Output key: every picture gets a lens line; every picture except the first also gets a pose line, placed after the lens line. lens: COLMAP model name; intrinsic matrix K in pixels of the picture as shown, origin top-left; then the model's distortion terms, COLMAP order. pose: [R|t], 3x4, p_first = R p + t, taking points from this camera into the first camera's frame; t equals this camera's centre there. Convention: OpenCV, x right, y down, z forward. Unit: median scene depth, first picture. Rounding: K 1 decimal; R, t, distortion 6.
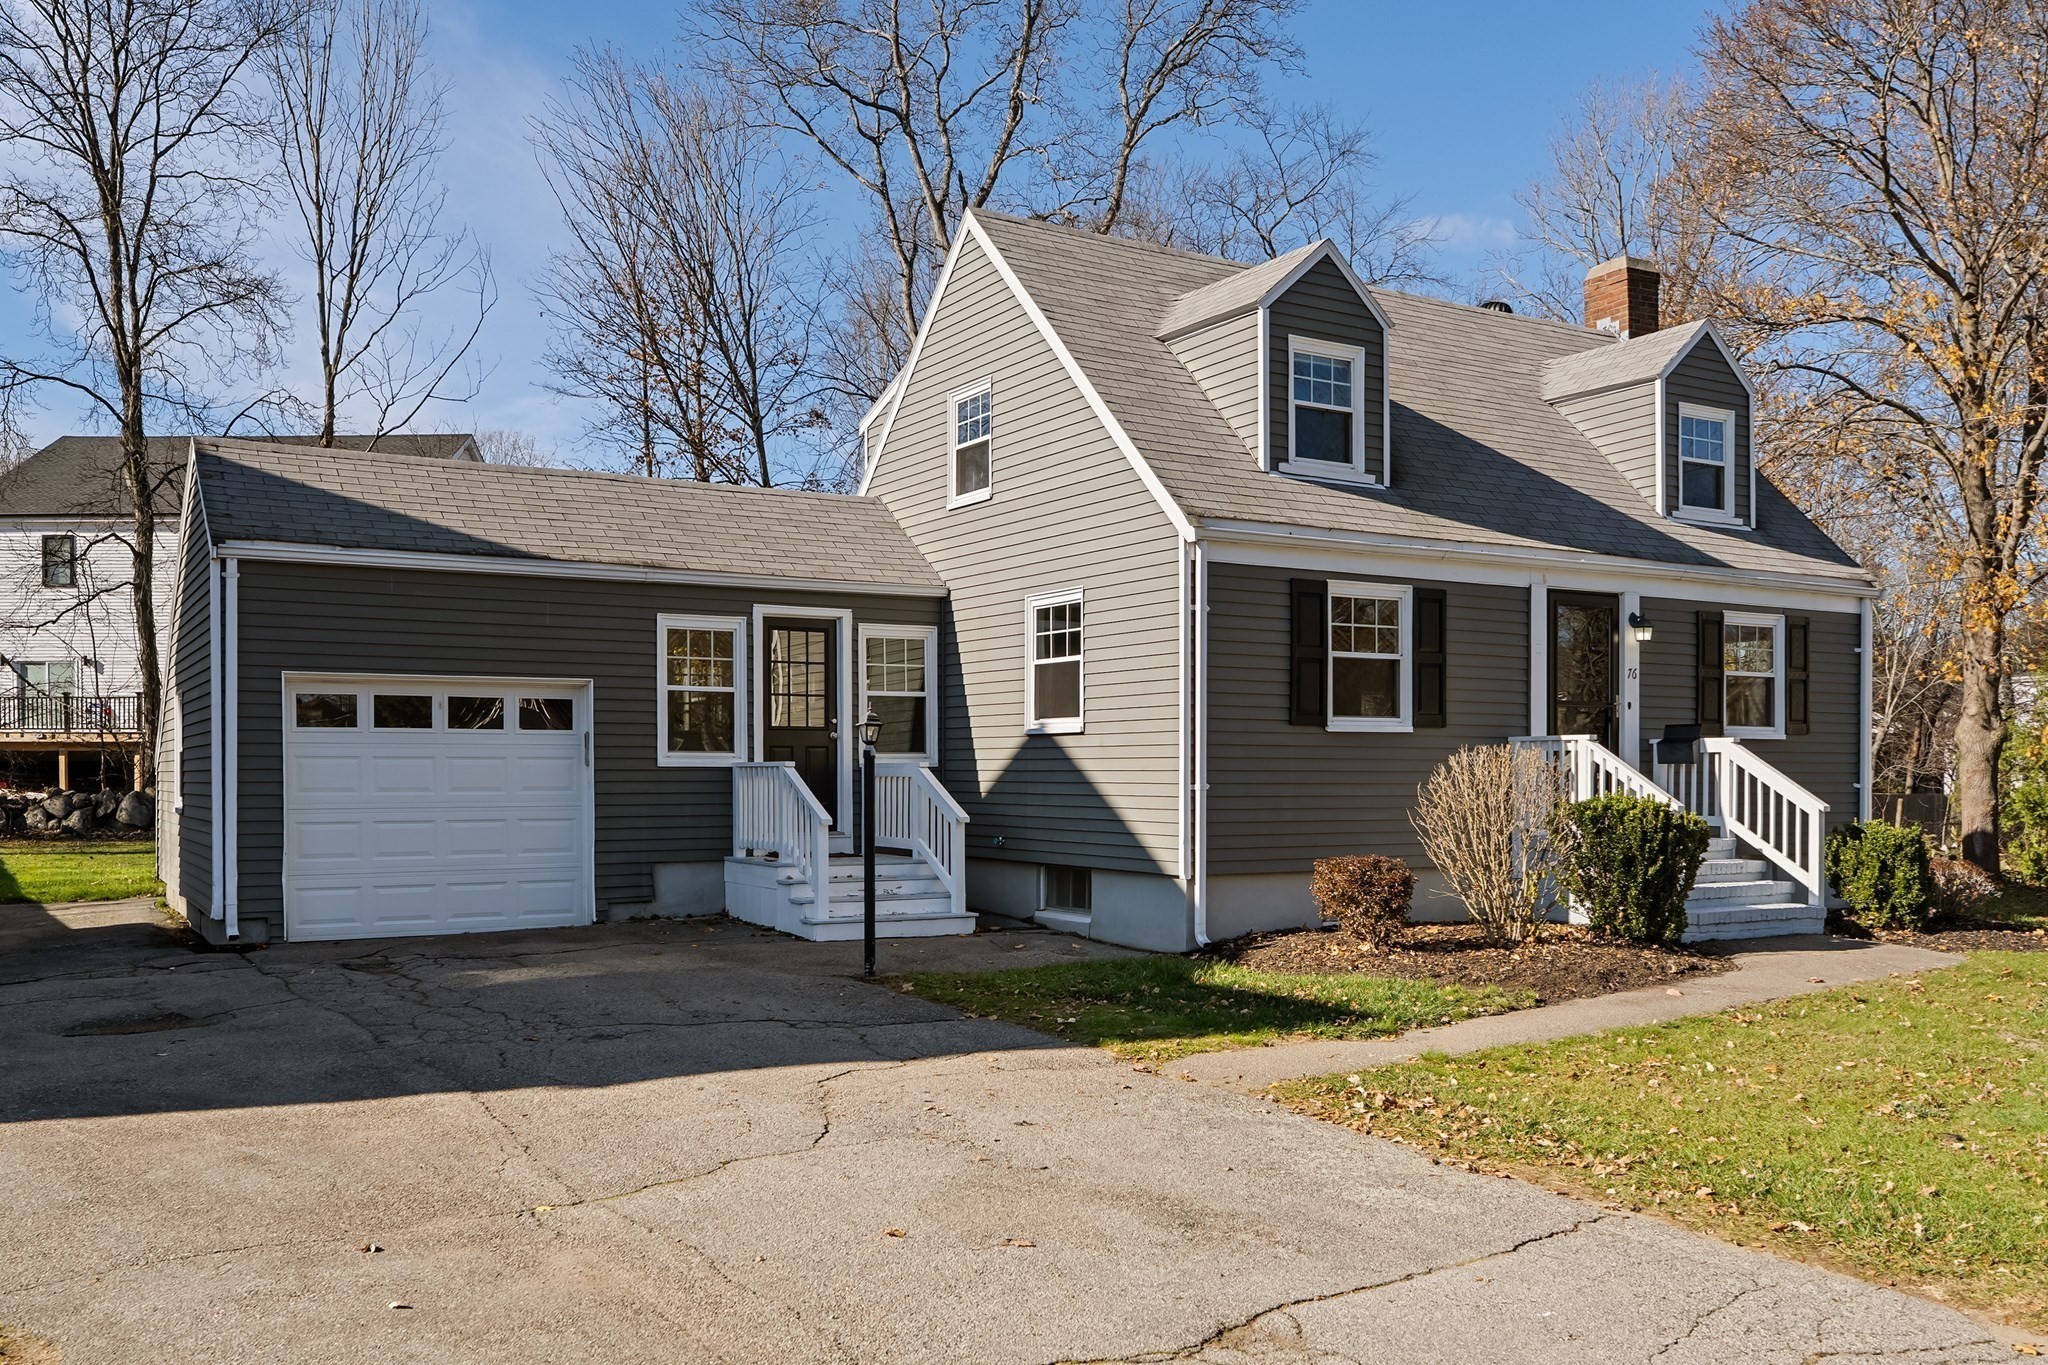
lens RADIAL K [[1674.7, 0, 1011.8], [0, 1674.7, 810.4], [0, 0, 1]] dist [-0.001792, -0.008951]
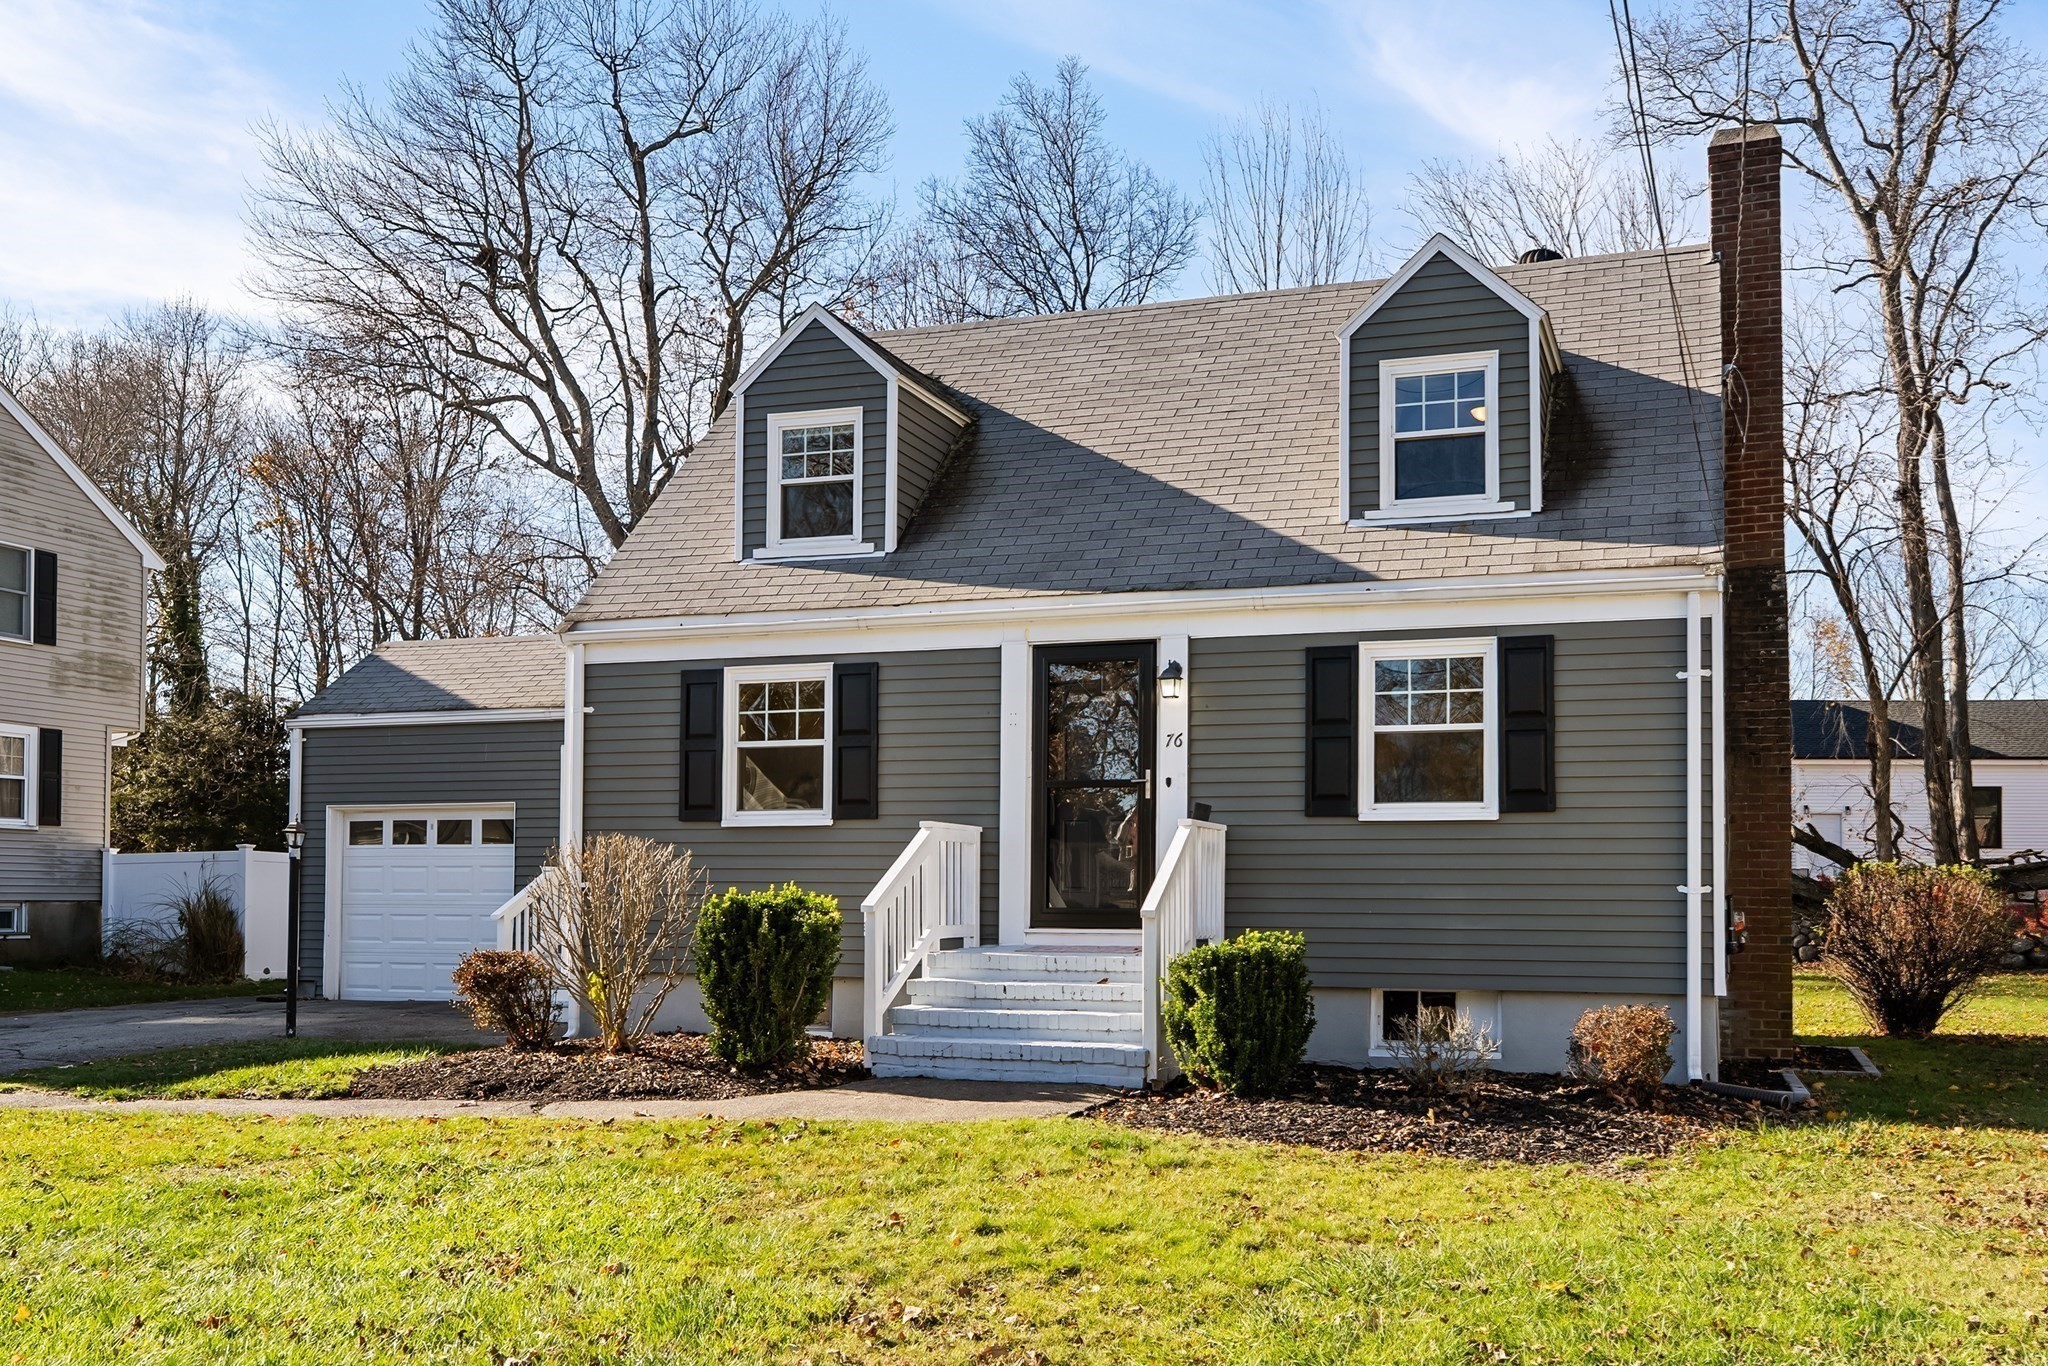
lens RADIAL K [[1583.8, 0, 1129.3], [0, 1583.8, 871.6], [0, 0, 1]] dist [0.012283, -0.005382]
pose [[0.712285, -0.010348, -0.701814, 0.871540], [-0.010710, 0.999615, -0.025608, -0.001126], [0.701809, 0.025756, 0.711900, 0.463555]]
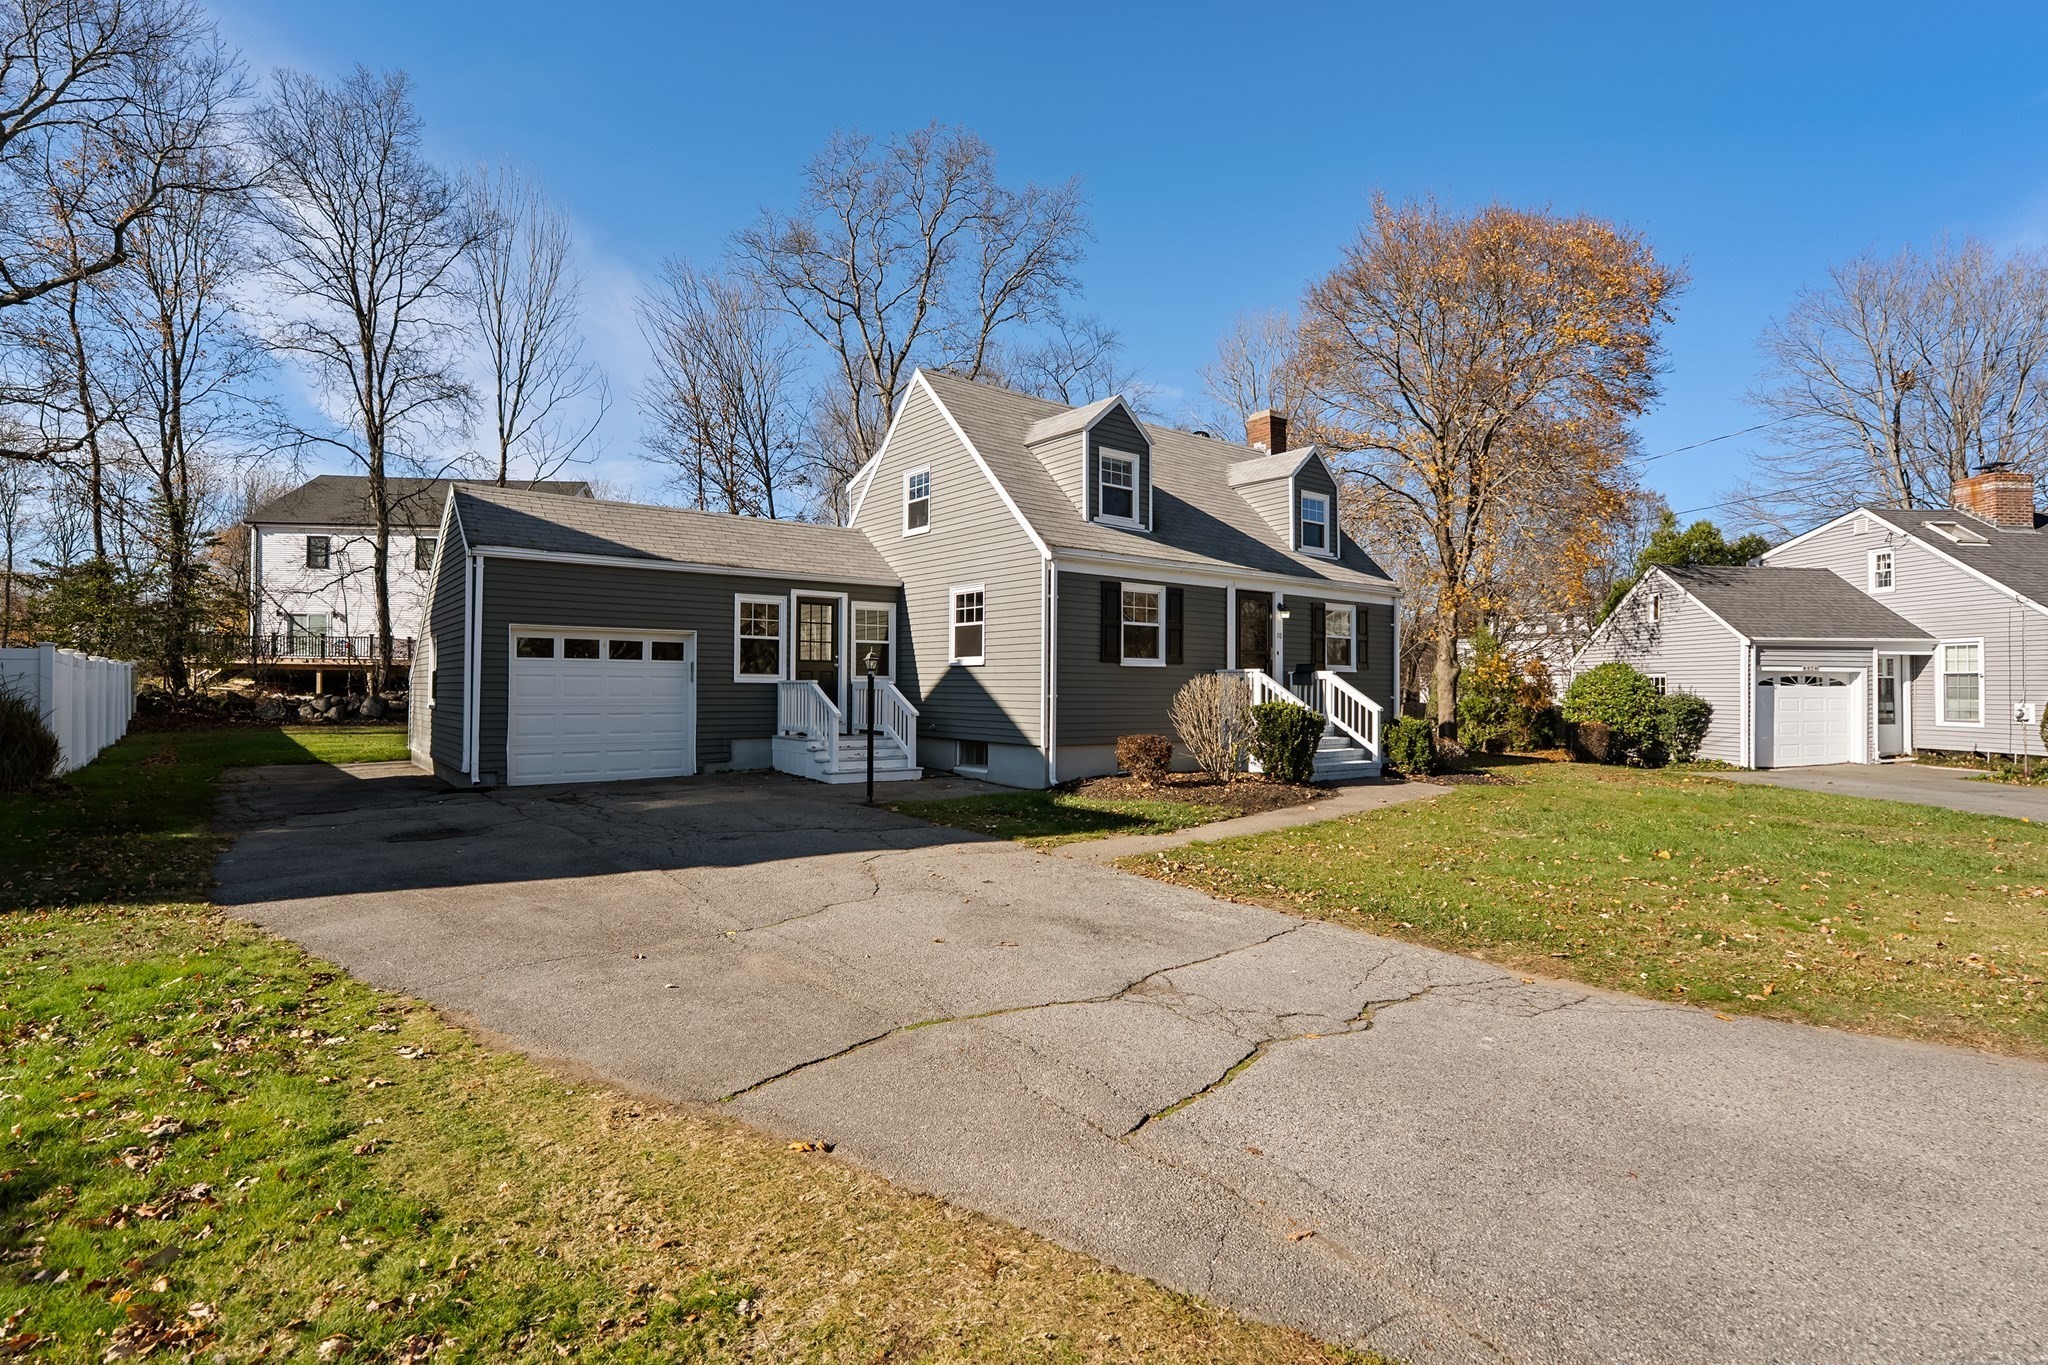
lens RADIAL K [[970.4, 0, 1031.0], [0, 970.4, 679.5], [0, 0, 1]] dist [-0.013943, 0.001252]
pose [[0.991839, 0.007822, 0.127253, -0.036015], [-0.003849, 0.999498, -0.031438, 0.000800], [-0.127435, 0.030691, 0.991372, -0.021010]]
